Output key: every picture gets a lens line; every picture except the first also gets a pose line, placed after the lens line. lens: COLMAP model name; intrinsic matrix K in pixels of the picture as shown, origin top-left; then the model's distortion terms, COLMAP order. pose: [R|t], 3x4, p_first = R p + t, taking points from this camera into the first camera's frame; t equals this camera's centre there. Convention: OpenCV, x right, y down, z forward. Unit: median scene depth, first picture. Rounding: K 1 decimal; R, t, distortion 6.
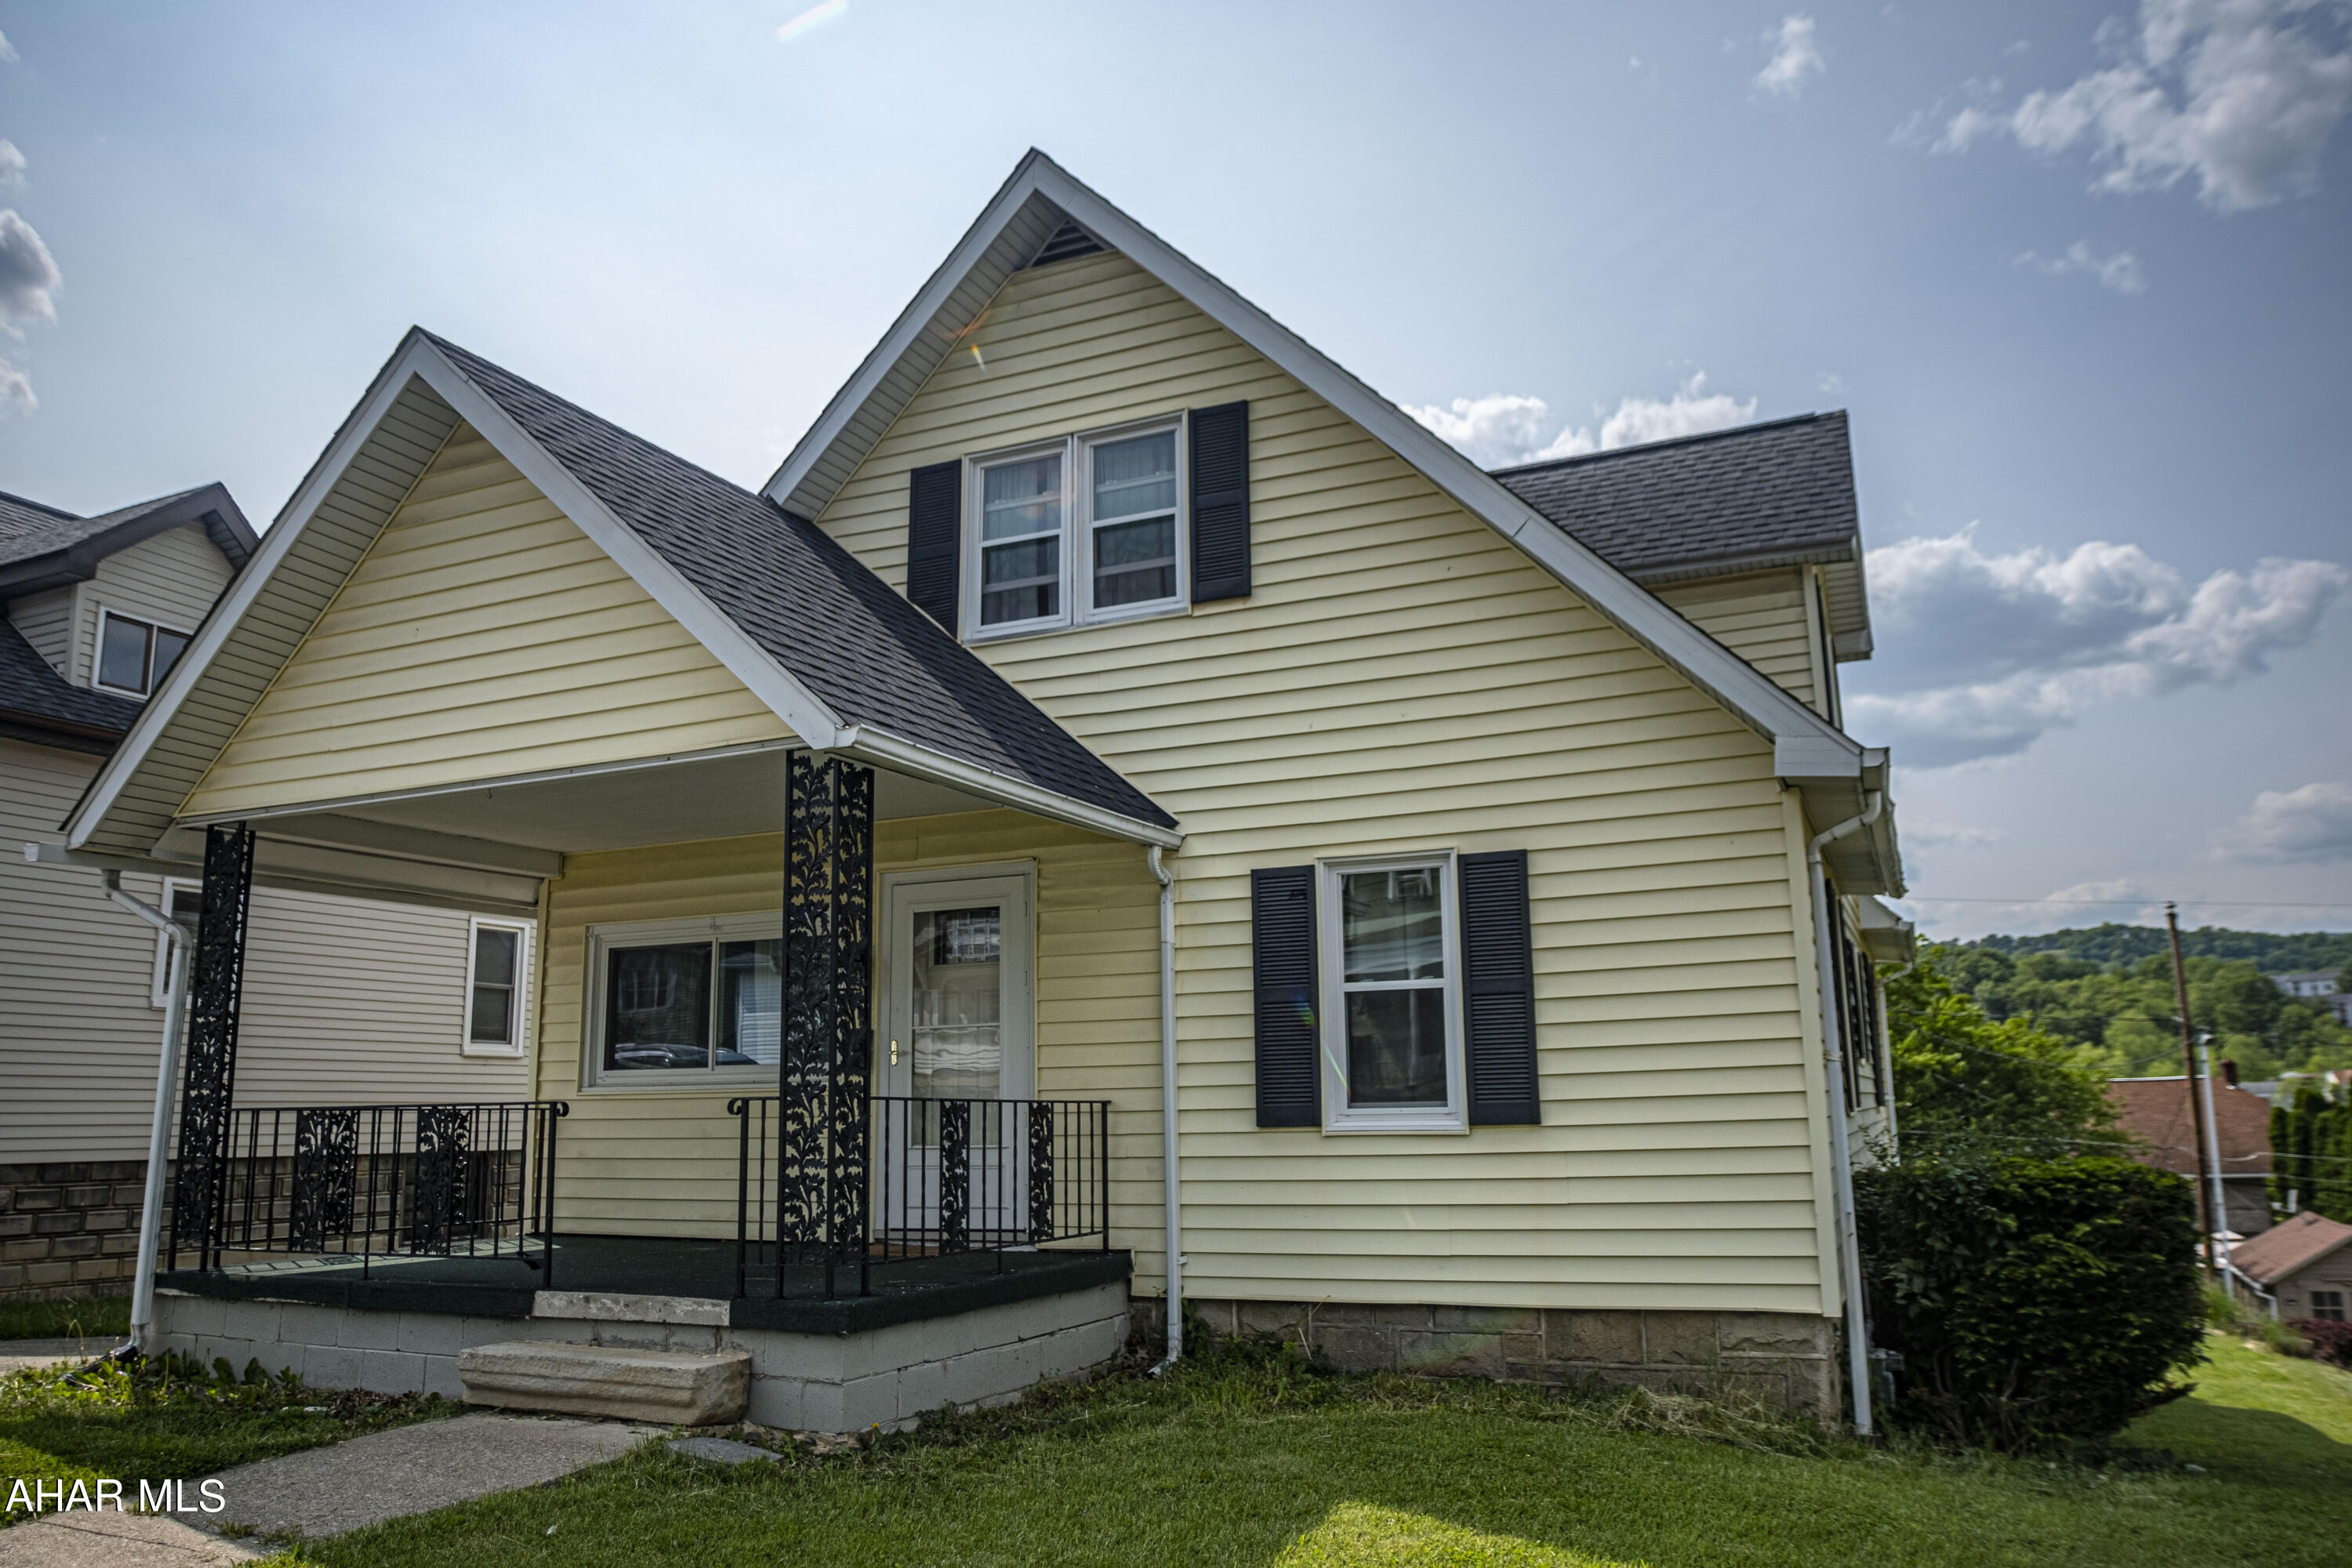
lens RADIAL K [[1673.9, 0, 1201.6], [0, 1673.9, 789.9], [0, 0, 1]] dist [-0.088562, 0.064899]
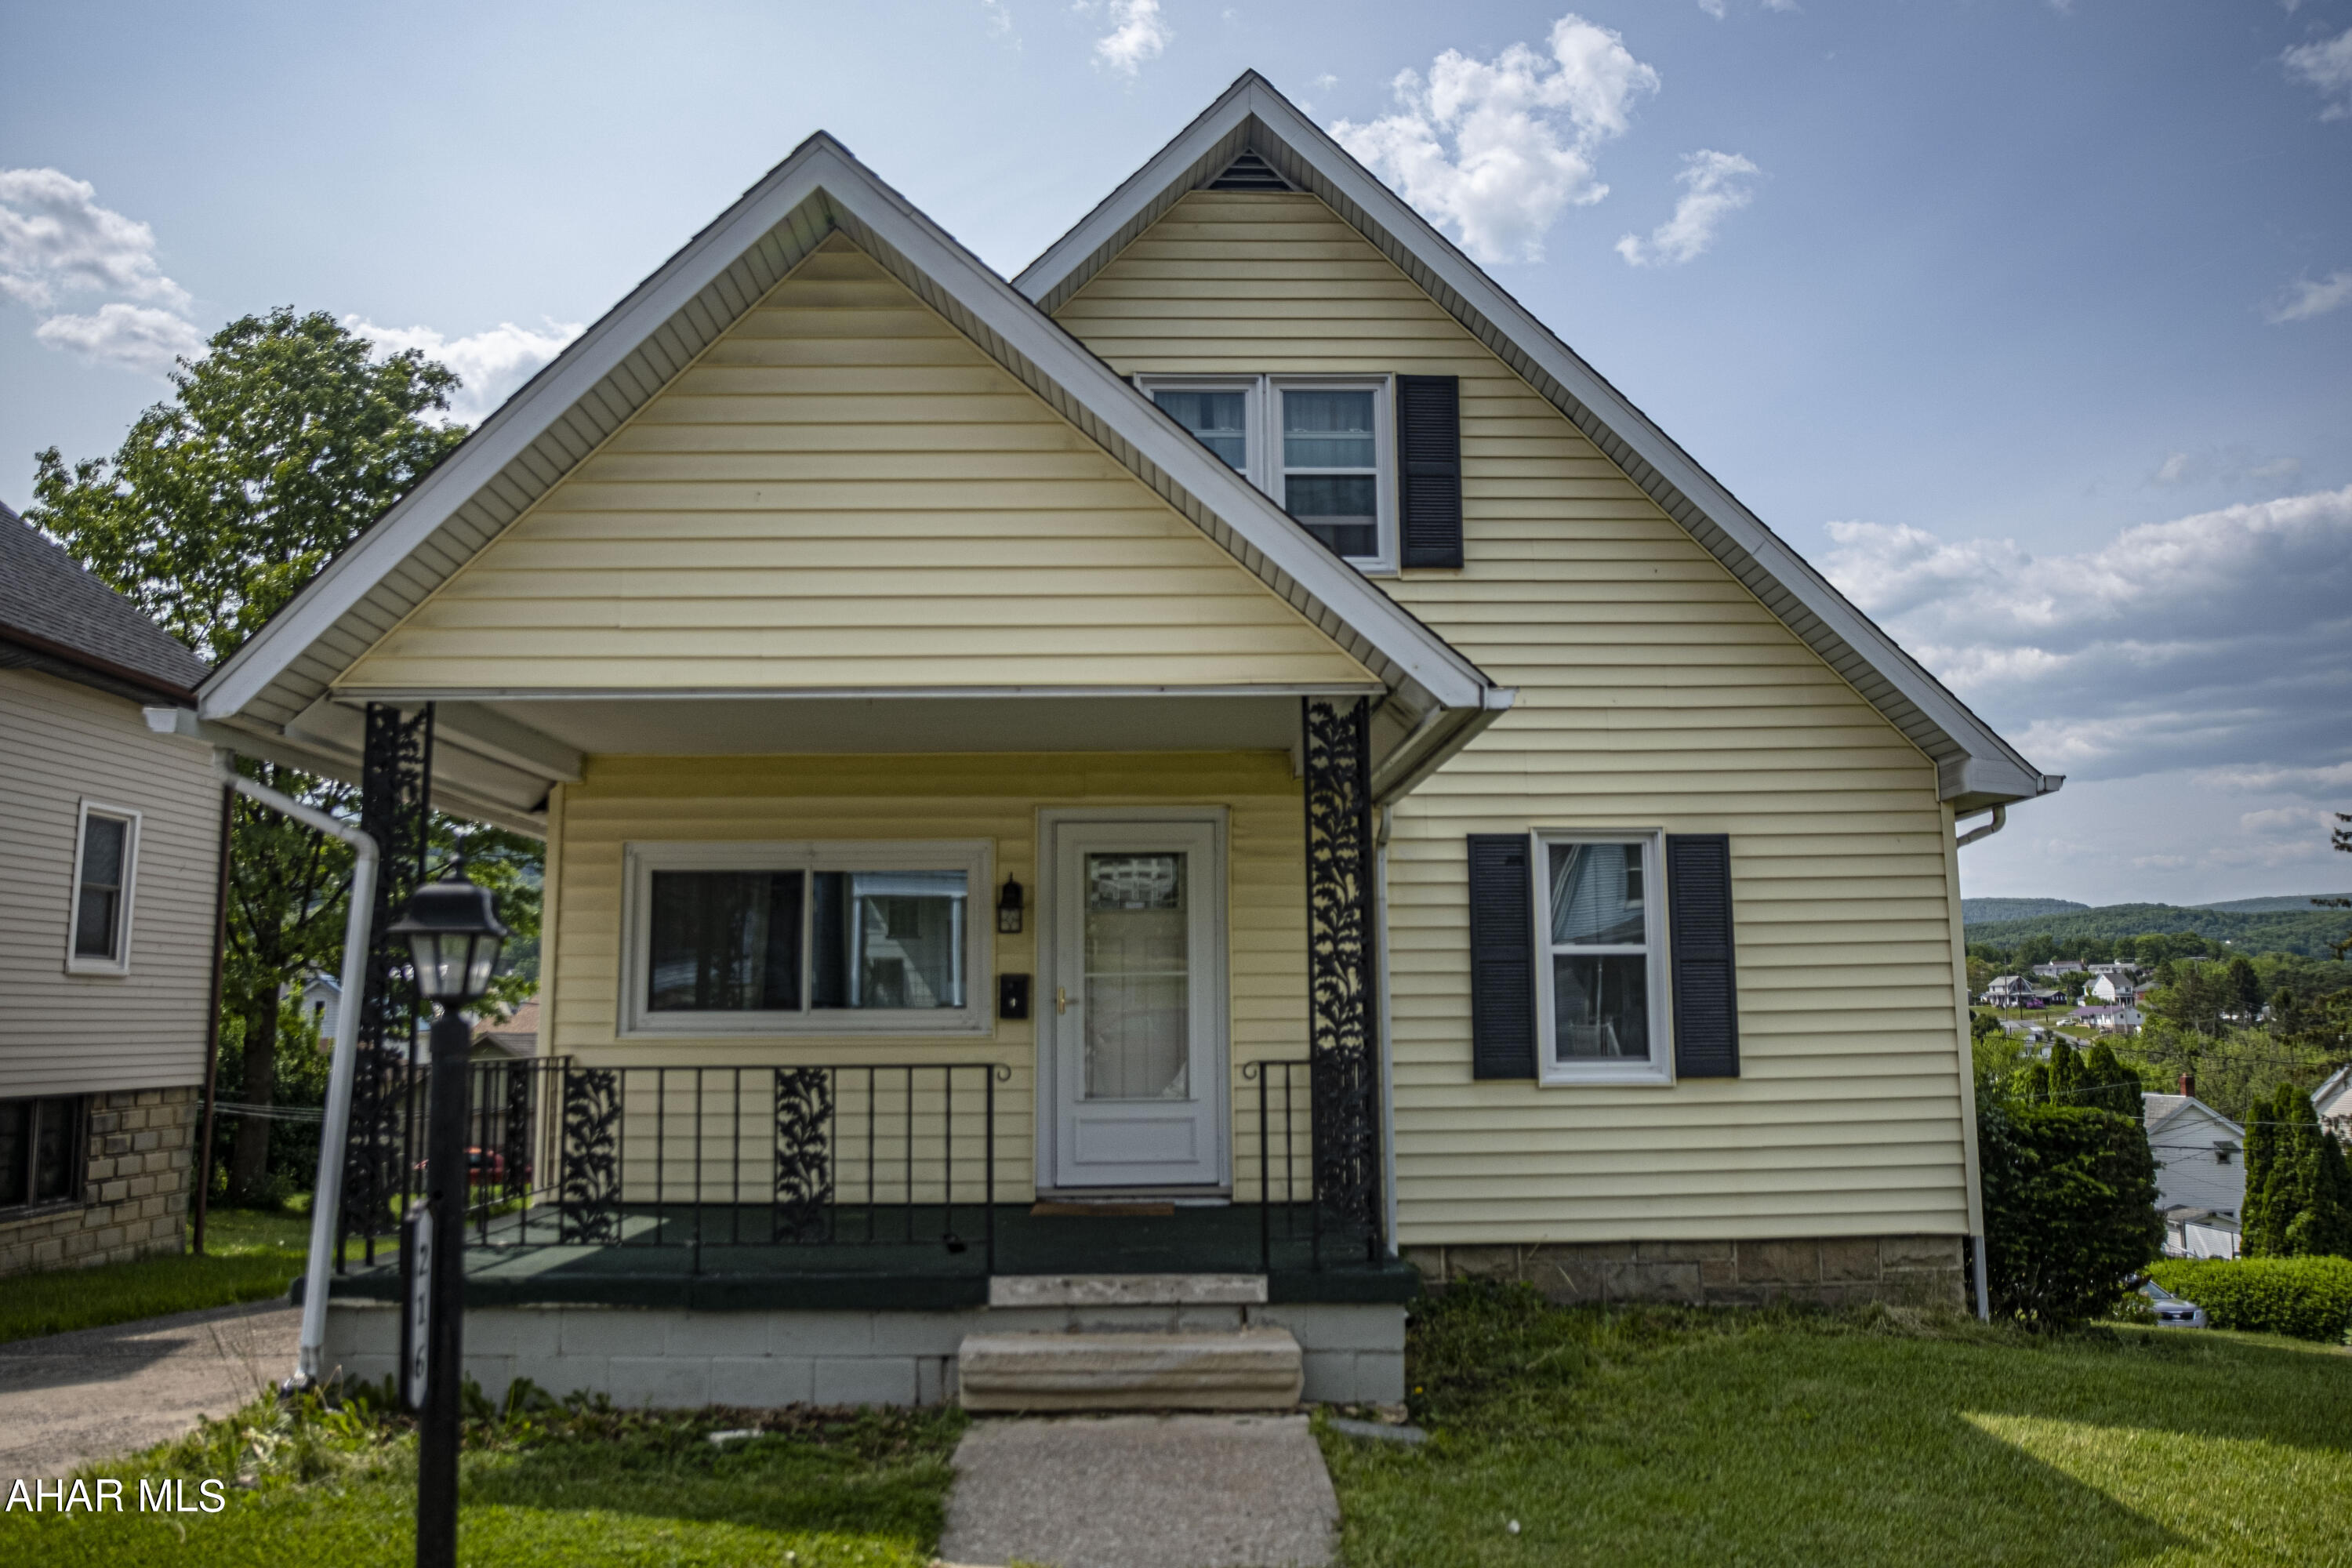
lens RADIAL K [[1673.9, 0, 1201.6], [0, 1673.9, 789.9], [0, 0, 1]] dist [-0.088562, 0.064899]
pose [[0.904568, 0.069994, 0.420545, -0.586495], [-0.088953, 0.995707, 0.025611, 0.009046], [-0.416947, -0.060575, 0.906910, 0.133941]]
